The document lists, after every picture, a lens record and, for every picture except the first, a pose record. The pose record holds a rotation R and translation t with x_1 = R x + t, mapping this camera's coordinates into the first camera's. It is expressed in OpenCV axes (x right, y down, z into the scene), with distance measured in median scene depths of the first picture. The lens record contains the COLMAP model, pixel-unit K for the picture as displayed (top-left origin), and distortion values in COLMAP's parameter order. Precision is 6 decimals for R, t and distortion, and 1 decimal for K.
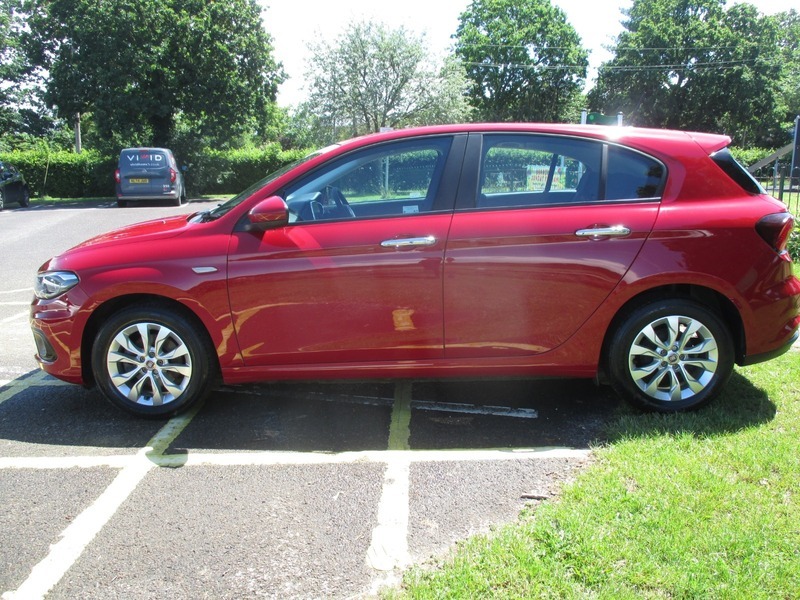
lens RADIAL K [[675.7, 0, 403.2], [0, 675.7, 308.4], [0, 0, 1]] dist [-0.029211, -0.005752]
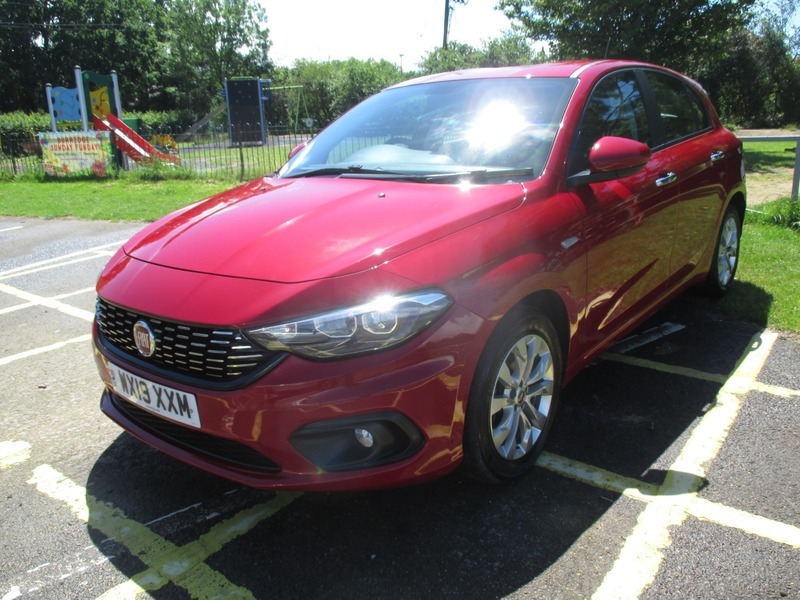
lens RADIAL K [[675.7, 0, 399.5], [0, 675.7, 302.9], [0, 0, 1]] dist [-0.029211, -0.005752]
pose [[0.604802, -0.232512, 0.761678, -0.936538], [0.204408, 0.969711, 0.133709, -0.123040], [-0.769696, 0.074826, 0.634010, 0.649826]]
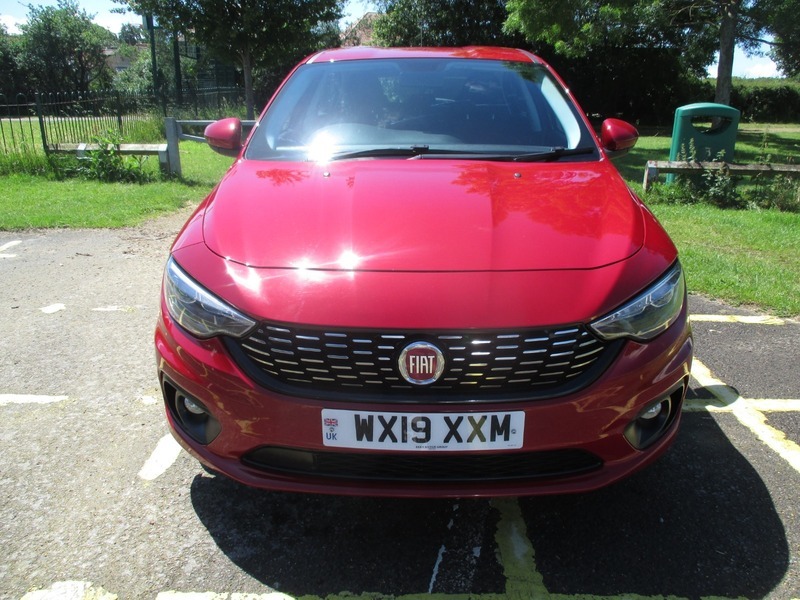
lens RADIAL K [[675.7, 0, 403.3], [0, 675.7, 305.4], [0, 0, 1]] dist [-0.029211, -0.005752]
pose [[-0.016989, -0.301247, 0.953395, -1.069885], [0.210847, 0.931010, 0.297932, -0.244171], [-0.977371, 0.206082, 0.047700, 1.202913]]
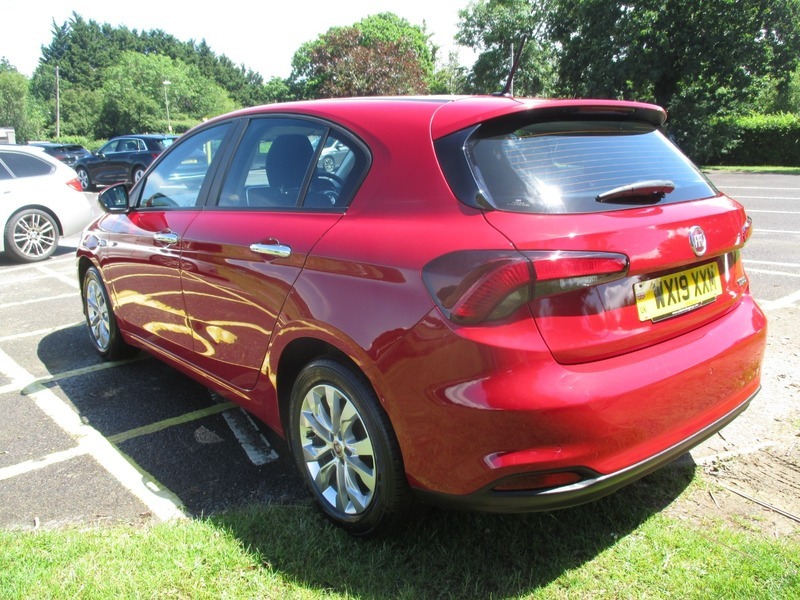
lens RADIAL K [[675.7, 0, 402.5], [0, 675.7, 304.2], [0, 0, 1]] dist [-0.029211, -0.005752]
pose [[0.665324, 0.174656, -0.725837, 0.872620], [-0.142432, 0.984086, 0.106240, -0.142586], [0.732842, 0.032699, 0.679613, 0.563673]]
